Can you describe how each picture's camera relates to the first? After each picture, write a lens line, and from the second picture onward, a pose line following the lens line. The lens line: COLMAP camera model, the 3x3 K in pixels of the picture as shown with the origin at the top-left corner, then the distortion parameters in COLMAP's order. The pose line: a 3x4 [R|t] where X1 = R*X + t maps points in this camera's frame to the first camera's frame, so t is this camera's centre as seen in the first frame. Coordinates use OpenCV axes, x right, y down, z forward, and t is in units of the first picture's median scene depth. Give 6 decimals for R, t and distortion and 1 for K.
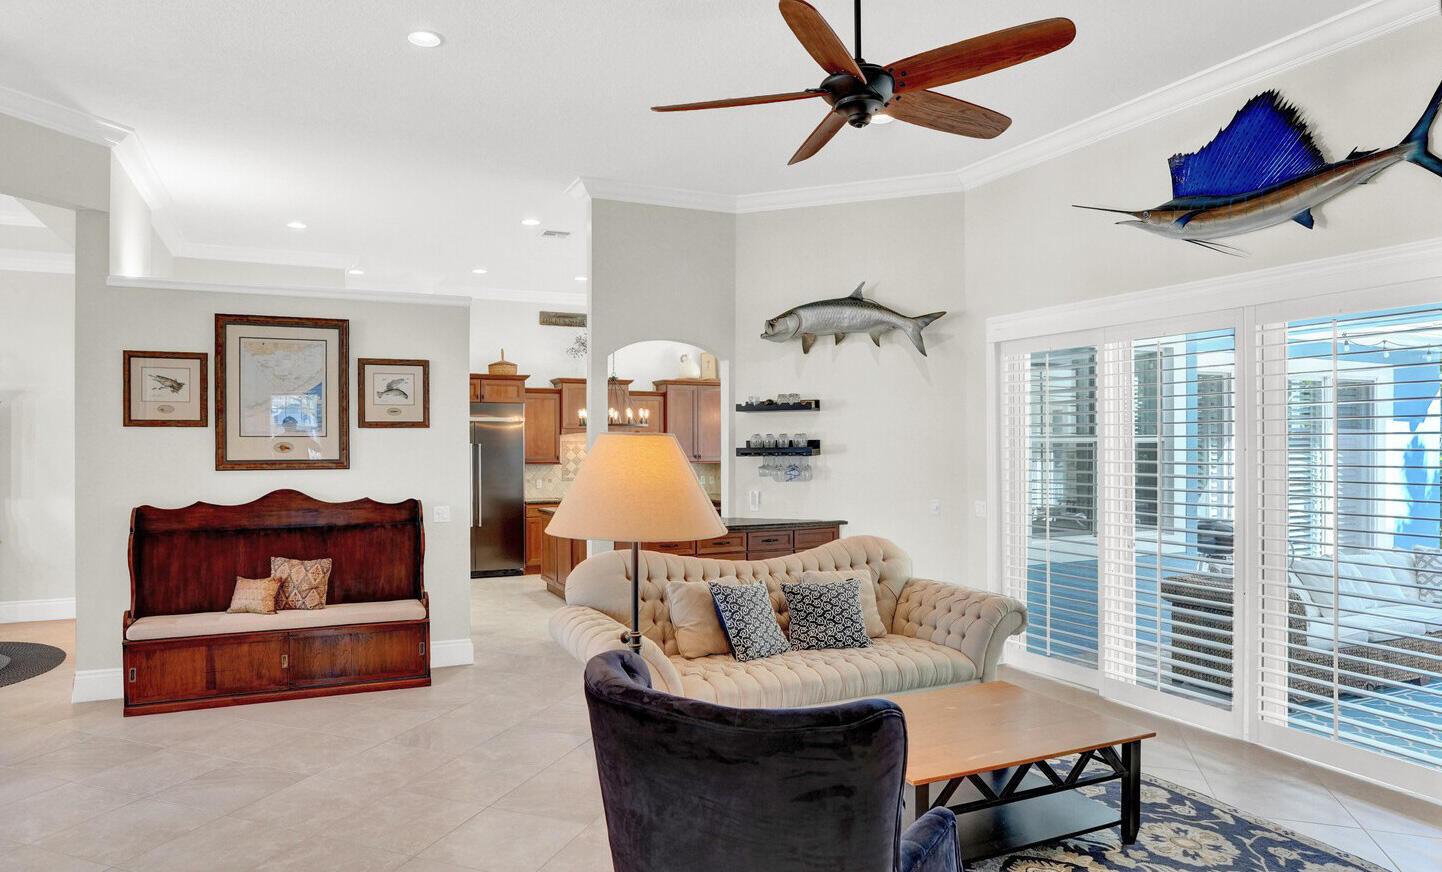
lens RADIAL K [[929.3, 0, 718.9], [0, 929.3, 443.9], [0, 0, 1]] dist [-0.036707, -0.001479]
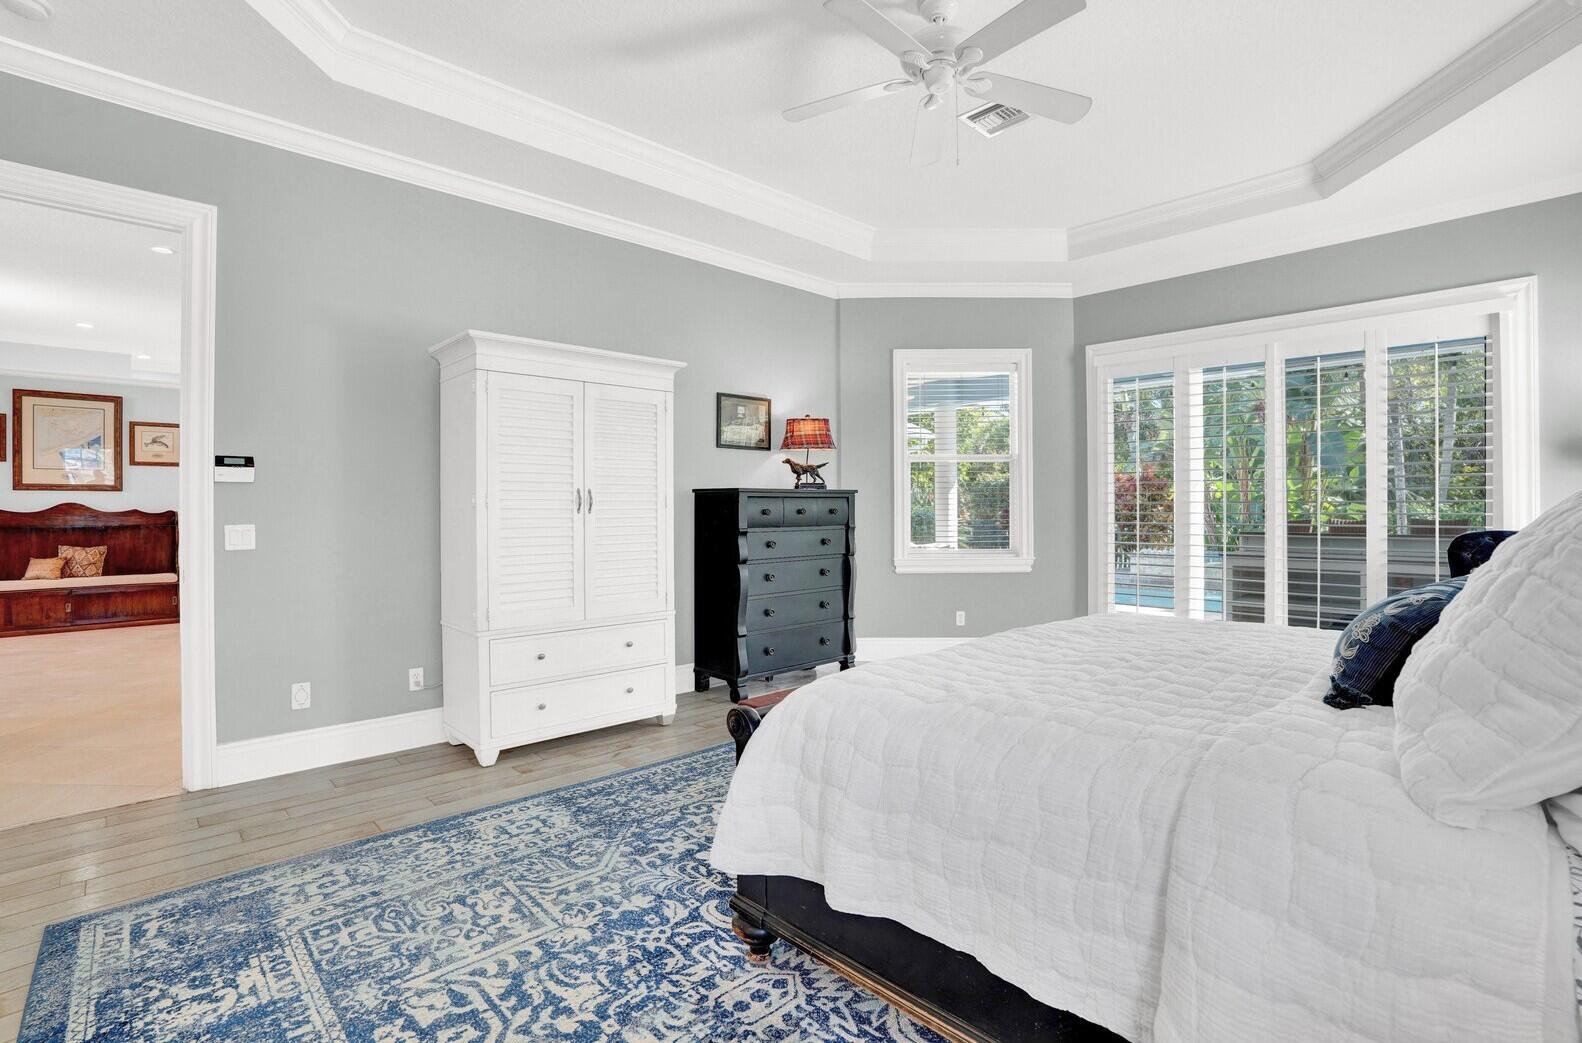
lens RADIAL K [[751.0, 0, 797.4], [0, 751.0, 508.0], [0, 0, 1]] dist [-0.002796, 0.001692]
pose [[0.949516, 0.005225, 0.313675, 0.298876], [-0.006203, 0.999979, 0.002121, 0.046522], [-0.313658, -0.003960, 0.949528, -0.590307]]
